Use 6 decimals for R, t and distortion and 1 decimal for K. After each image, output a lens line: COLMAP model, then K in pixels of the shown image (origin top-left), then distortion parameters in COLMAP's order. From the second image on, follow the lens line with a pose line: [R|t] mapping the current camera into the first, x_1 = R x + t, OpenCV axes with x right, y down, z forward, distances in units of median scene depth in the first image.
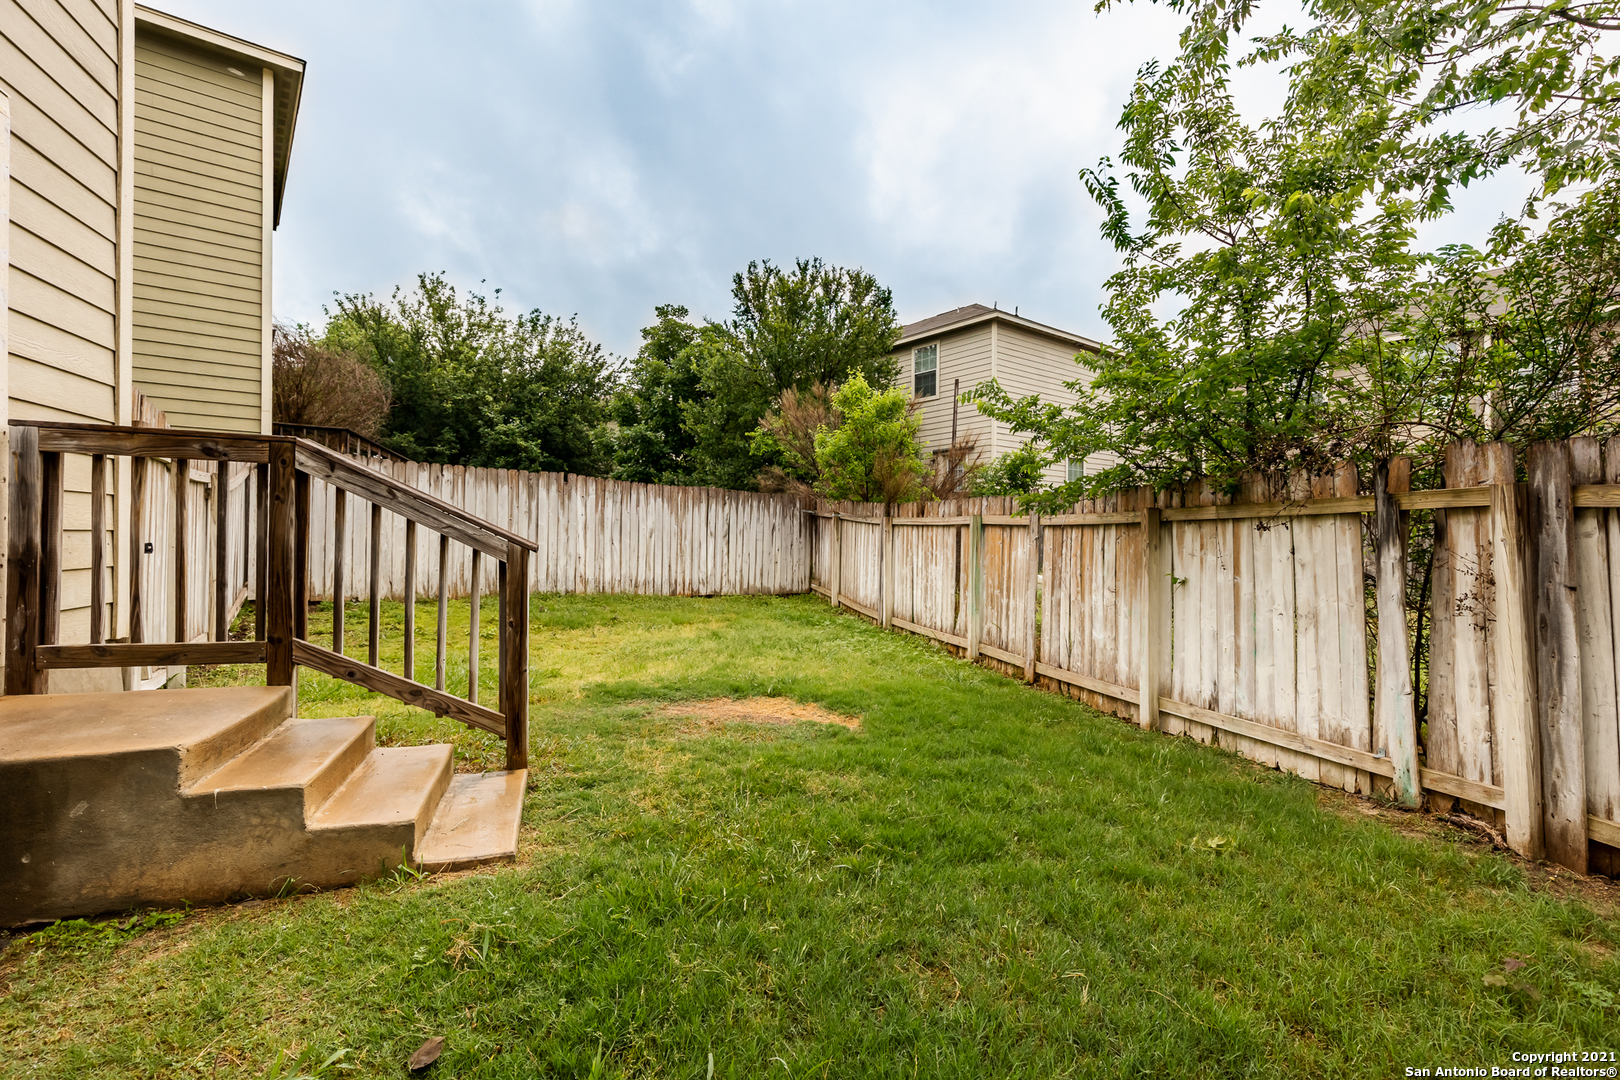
lens RADIAL K [[723.7, 0, 809.1], [0, 723.7, 549.4], [0, 0, 1]] dist [0.001518, -0.000354]
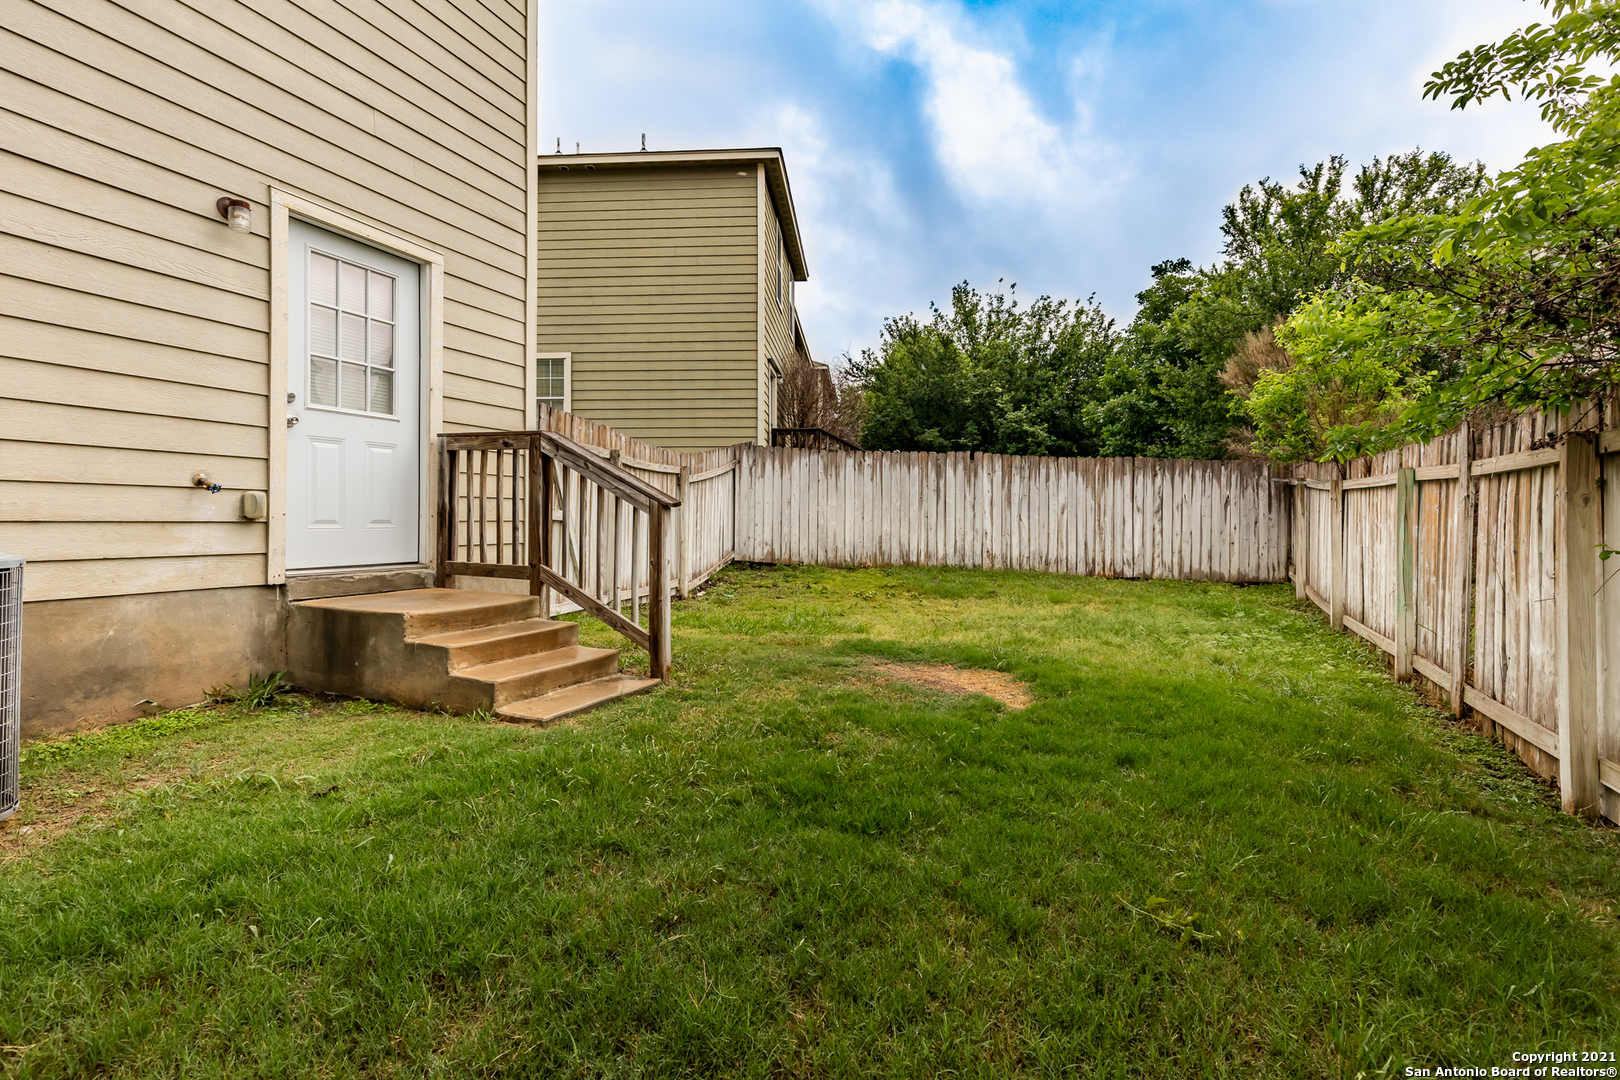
lens RADIAL K [[730.0, 0, 816.4], [0, 730.0, 526.7], [0, 0, 1]] dist [0.003998, -0.000864]
pose [[0.740481, 0.000335, -0.672077, 0.194091], [-0.009509, 0.999905, -0.009979, 0.014337], [0.672010, 0.013780, 0.740414, 0.070163]]
